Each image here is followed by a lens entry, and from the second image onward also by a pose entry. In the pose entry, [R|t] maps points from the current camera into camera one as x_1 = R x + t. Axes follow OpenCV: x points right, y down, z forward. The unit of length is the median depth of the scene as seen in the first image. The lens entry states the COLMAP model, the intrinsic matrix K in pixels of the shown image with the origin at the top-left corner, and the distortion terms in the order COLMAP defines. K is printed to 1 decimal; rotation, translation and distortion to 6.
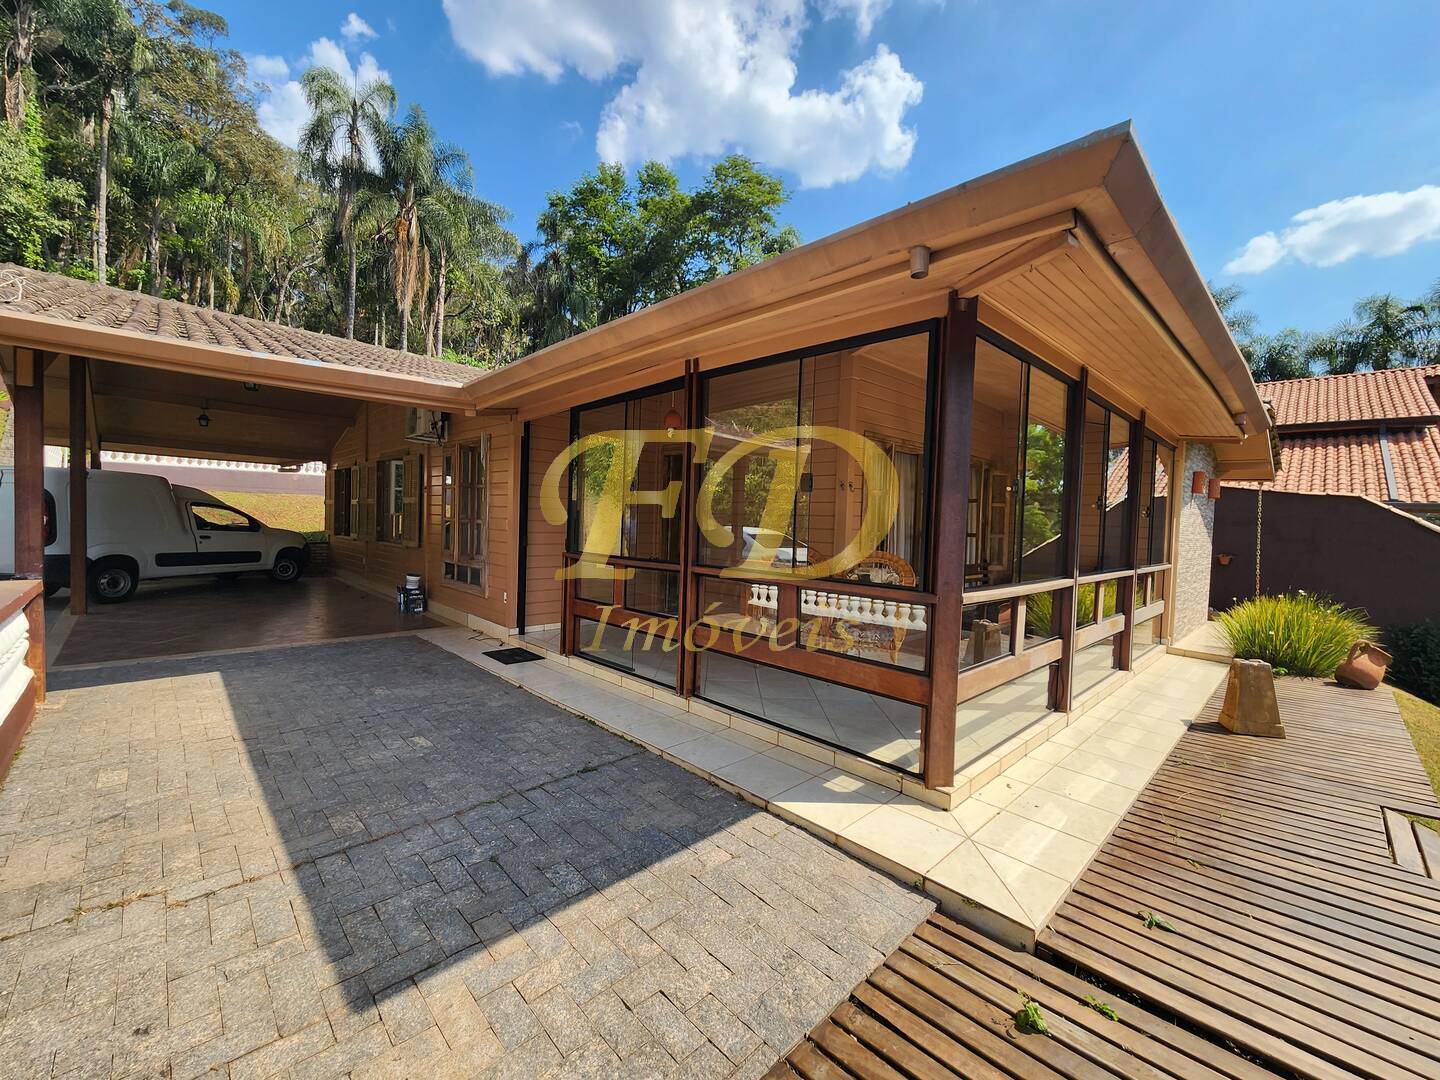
lens RADIAL K [[592.1, 0, 708.0], [0, 592.1, 539.0], [0, 0, 1]] dist [0.000890, -0.001714]
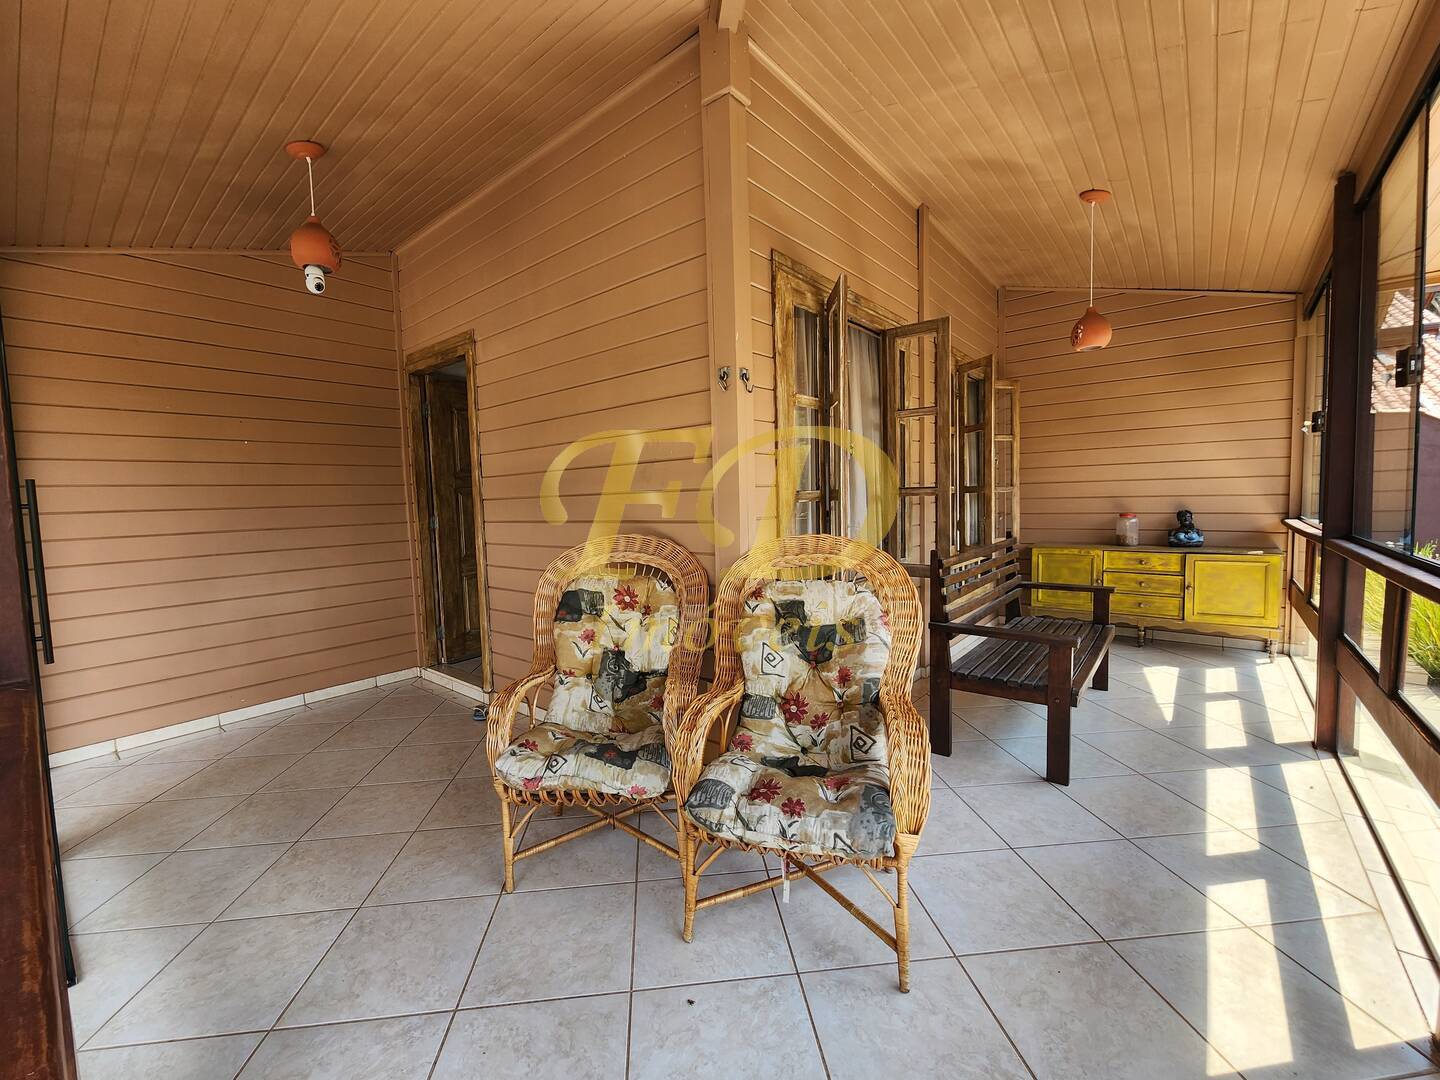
lens RADIAL K [[592.1, 0, 718.9], [0, 592.1, 537.8], [0, 0, 1]] dist [0.000890, -0.001714]
pose [[0.990996, -0.064920, 0.117098, 0.169738], [0.060329, 0.997280, 0.042340, 0.000559], [-0.119528, -0.034895, 0.992217, 0.599411]]
